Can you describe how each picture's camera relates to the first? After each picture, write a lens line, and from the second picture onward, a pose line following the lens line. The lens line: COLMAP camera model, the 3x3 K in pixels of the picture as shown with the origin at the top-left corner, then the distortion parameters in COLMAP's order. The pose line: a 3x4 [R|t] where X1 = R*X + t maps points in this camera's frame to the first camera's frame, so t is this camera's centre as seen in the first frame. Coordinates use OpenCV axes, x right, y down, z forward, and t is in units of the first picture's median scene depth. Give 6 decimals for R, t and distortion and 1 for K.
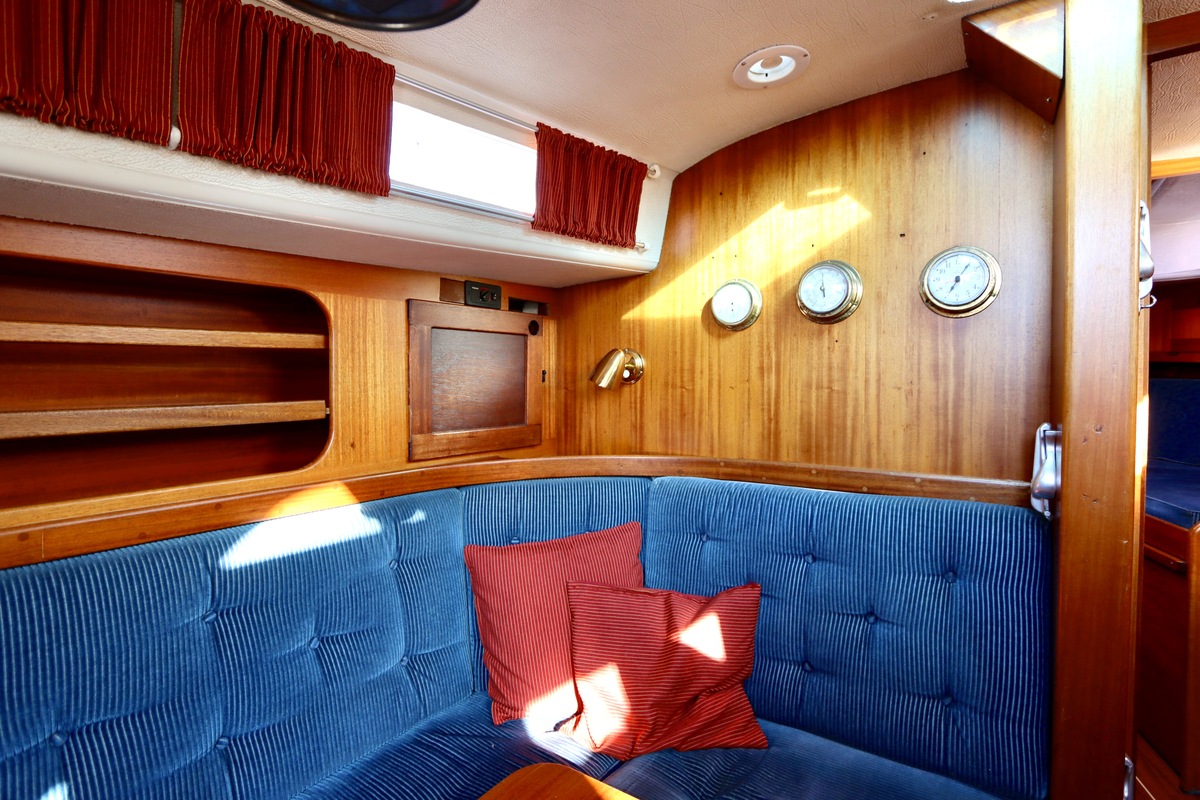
lens RADIAL K [[589.1, 0, 597.9], [0, 589.1, 394.9], [0, 0, 1]] dist [-0.015705, -0.000155]
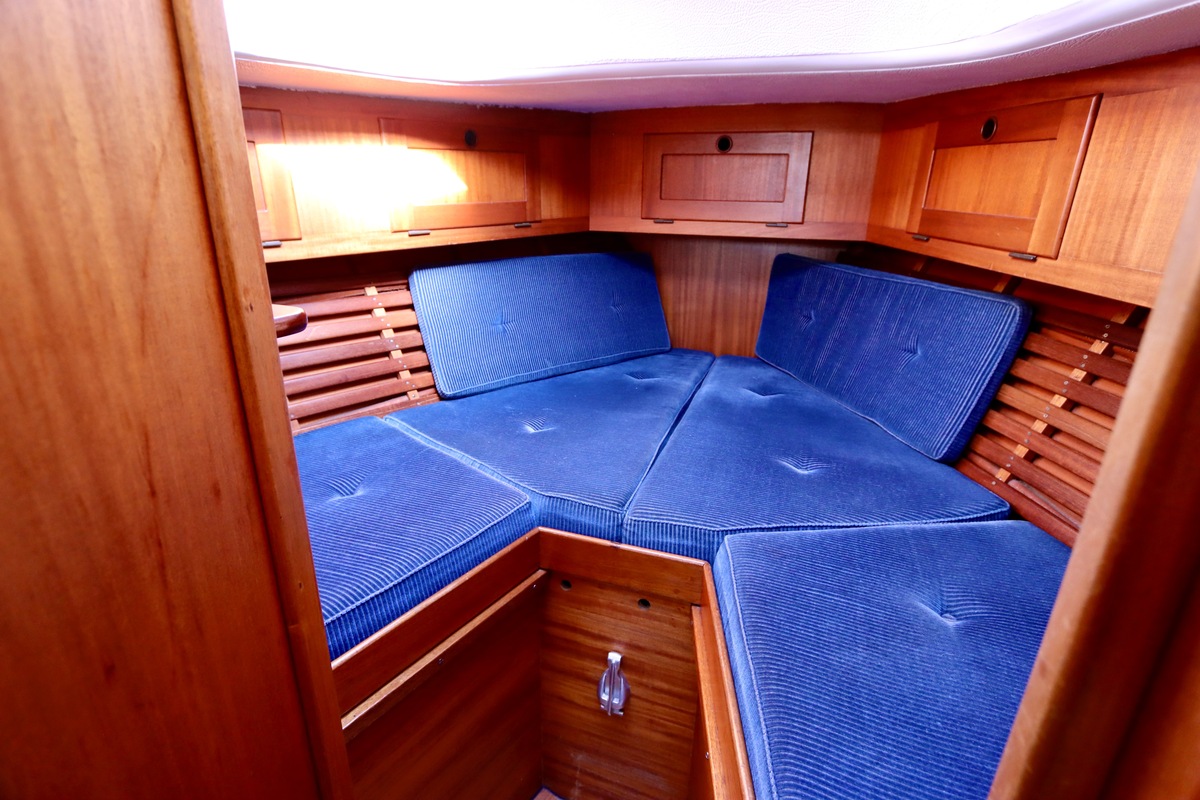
lens RADIAL K [[563.8, 0, 600.8], [0, 563.8, 391.0], [0, 0, 1]] dist [-0.014378, 0.001151]
pose [[0.967995, -0.063505, 0.242804, 1.092668], [-0.011928, 0.954721, 0.297262, -0.166378], [-0.250688, -0.290644, 0.923408, 1.061321]]
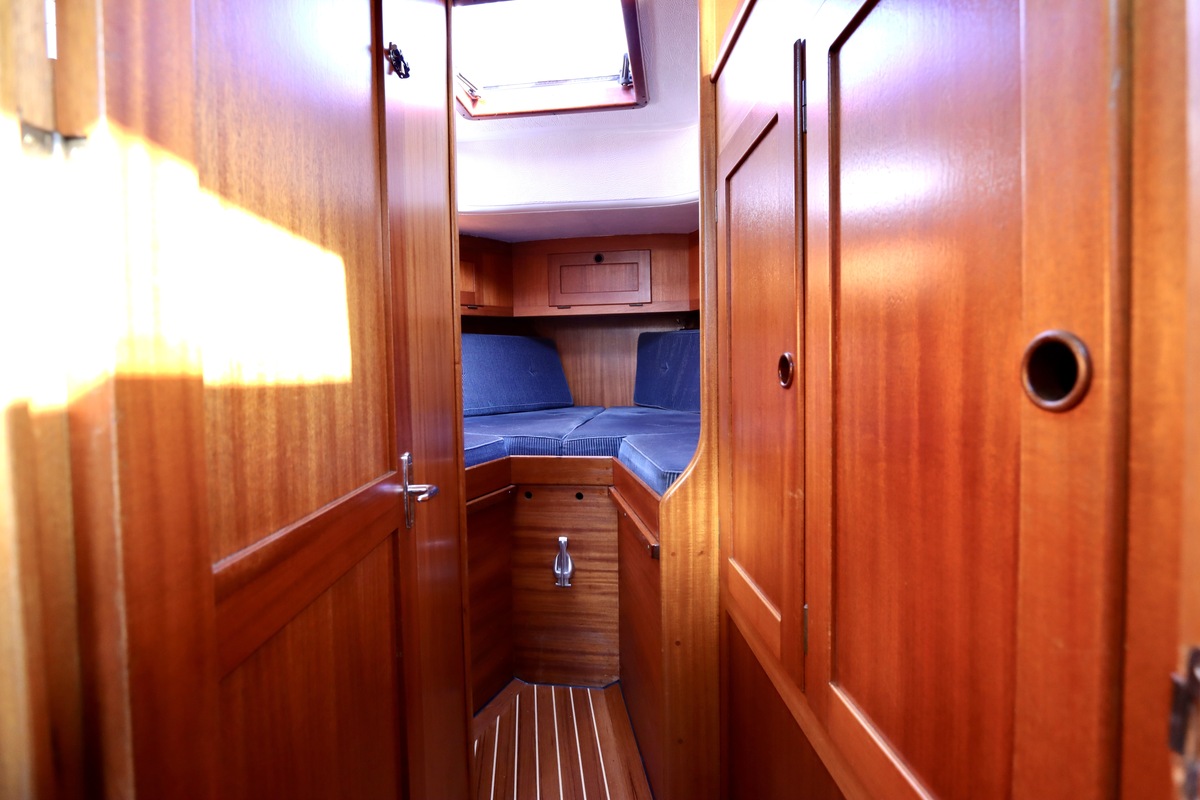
lens RADIAL K [[563.8, 0, 600.8], [0, 563.8, 391.0], [0, 0, 1]] dist [-0.014378, 0.001151]
pose [[0.894971, -0.032984, 0.444903, 0.792739], [0.027121, 0.999441, 0.019539, 0.110182], [-0.445299, -0.005420, 0.895366, 0.498886]]
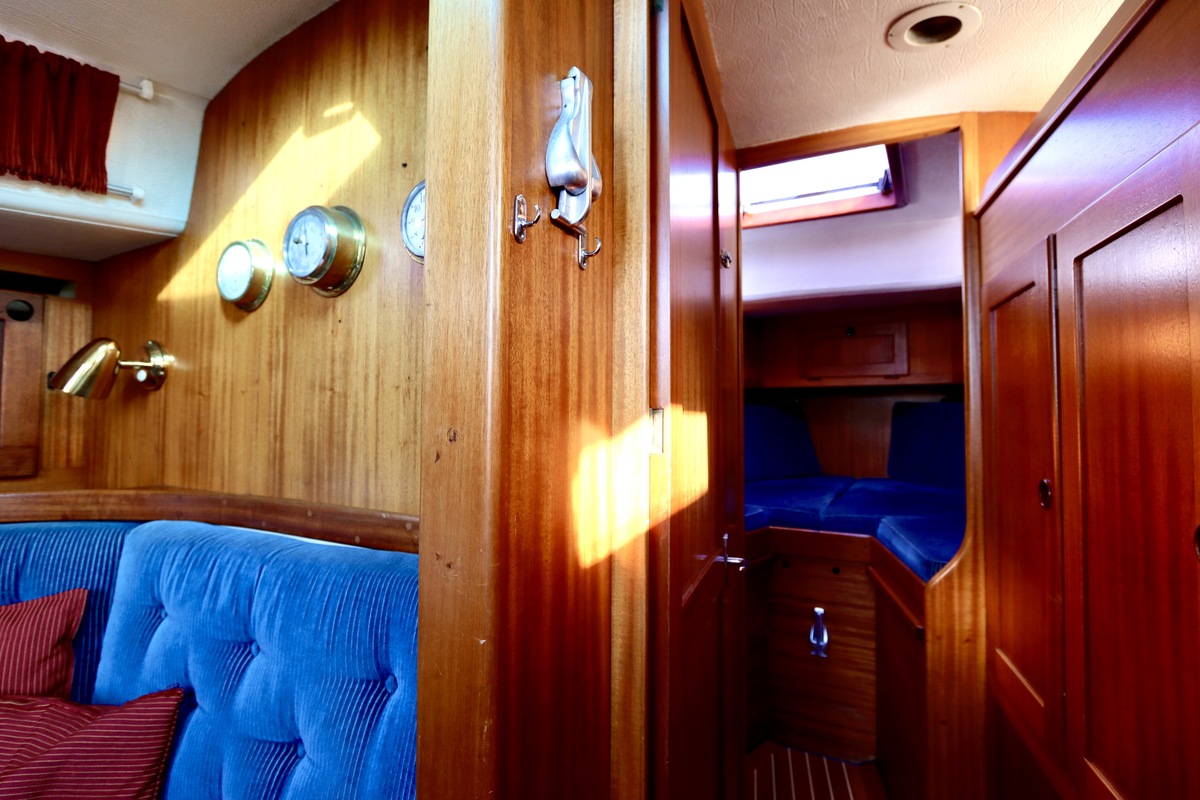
lens RADIAL K [[599.7, 0, 612.7], [0, 599.7, 392.5], [0, 0, 1]] dist [-0.017008, 0.000056]
pose [[0.994701, 0.007242, 0.102559, 0.622529], [-0.000767, 0.998011, -0.063036, 0.033899], [-0.102812, 0.062623, 0.992728, 0.265420]]
